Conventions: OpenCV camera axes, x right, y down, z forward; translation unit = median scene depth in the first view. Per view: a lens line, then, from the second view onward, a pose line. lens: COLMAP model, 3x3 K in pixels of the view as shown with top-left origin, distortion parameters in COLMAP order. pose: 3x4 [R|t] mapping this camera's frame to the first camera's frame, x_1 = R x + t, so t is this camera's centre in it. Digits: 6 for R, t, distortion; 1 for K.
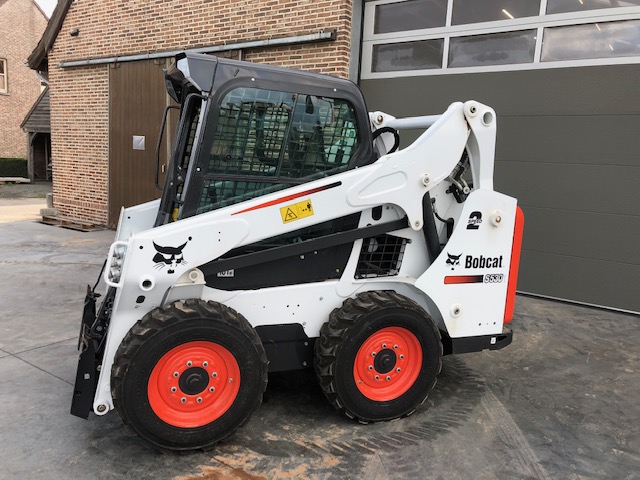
lens RADIAL K [[522.4, 0, 318.5], [0, 522.4, 240.4], [0, 0, 1]] dist [0.038652, -0.043126]
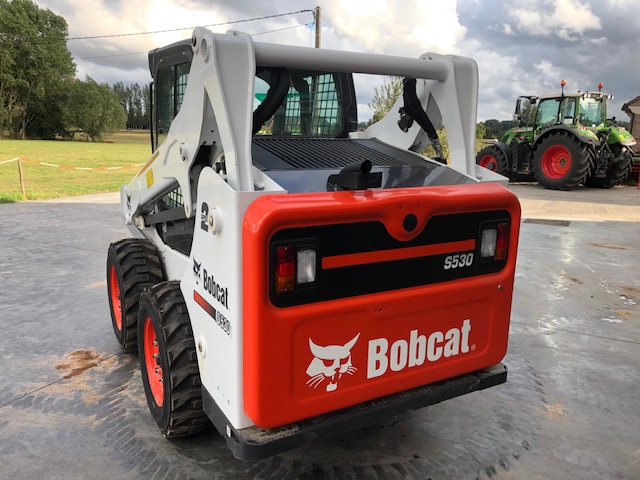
lens RADIAL K [[522.4, 0, 317.5], [0, 522.4, 239.3], [0, 0, 1]] dist [0.038652, -0.043126]
pose [[0.133389, 0.160647, -0.977957, 0.935337], [-0.161578, 0.977097, 0.138467, -0.120149], [0.977804, 0.139547, 0.156291, 1.034105]]
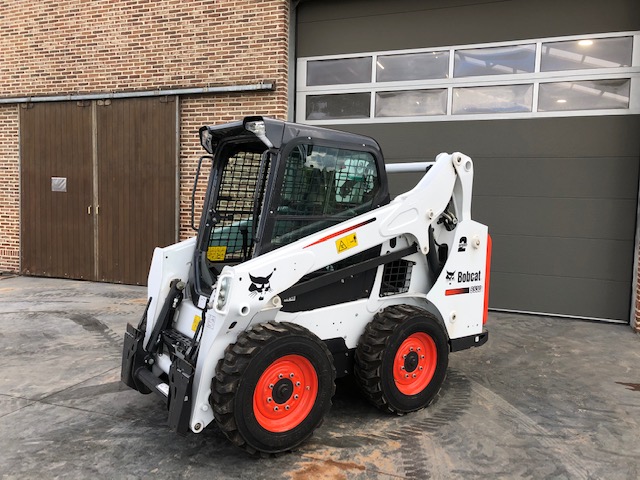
lens RADIAL K [[522.4, 0, 319.6], [0, 522.4, 240.2], [0, 0, 1]] dist [0.038652, -0.043126]
pose [[0.965652, -0.045077, 0.255900, -0.362722], [0.061470, 0.996513, -0.056426, 0.002500], [-0.252464, 0.070218, 0.965055, -0.143469]]
